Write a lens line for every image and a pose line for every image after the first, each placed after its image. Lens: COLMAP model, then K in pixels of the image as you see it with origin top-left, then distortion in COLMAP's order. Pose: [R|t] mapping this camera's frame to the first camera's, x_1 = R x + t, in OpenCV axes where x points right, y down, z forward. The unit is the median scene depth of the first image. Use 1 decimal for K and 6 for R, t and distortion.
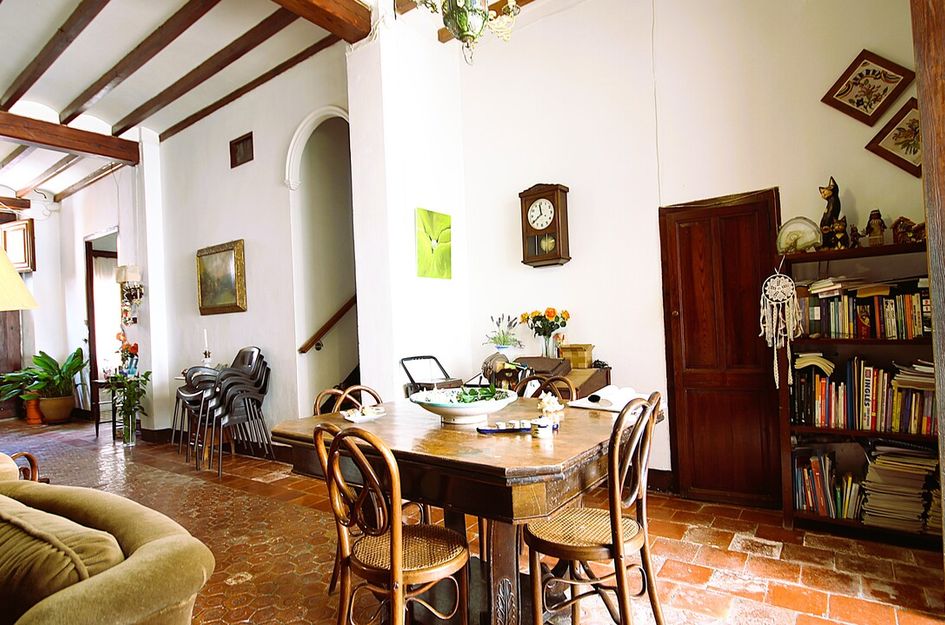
lens RADIAL K [[514.8, 0, 478.7], [0, 514.8, 318.2], [0, 0, 1]] dist [-0.003259, 0.002344]
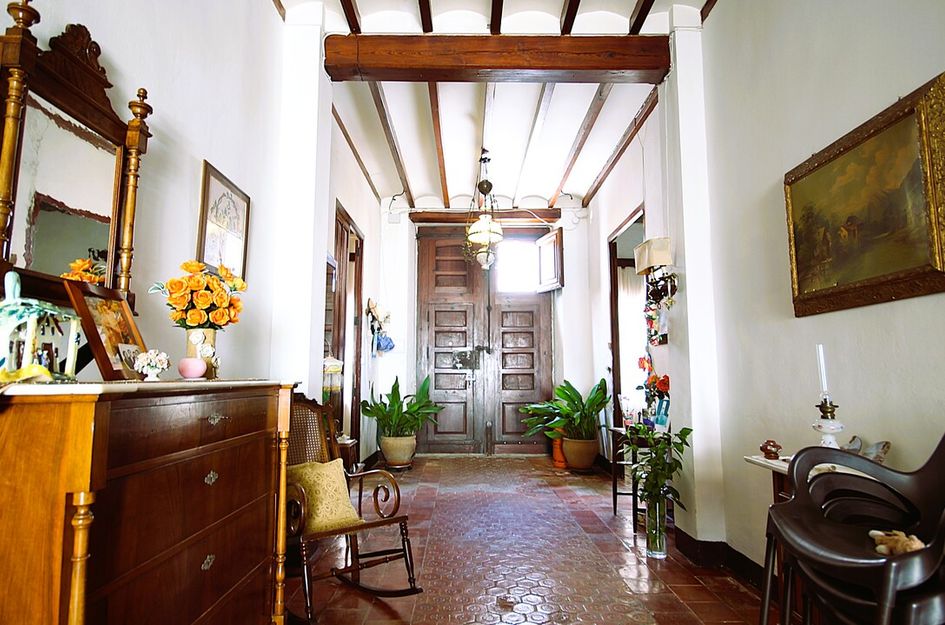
lens RADIAL K [[514.8, 0, 476.3], [0, 514.8, 313.0], [0, 0, 1]] dist [-0.003259, 0.002344]
pose [[0.586189, -0.047848, -0.808760, -0.290548], [-0.024523, 0.996749, -0.076744, 0.026656], [0.809803, 0.064820, 0.583110, 0.440365]]
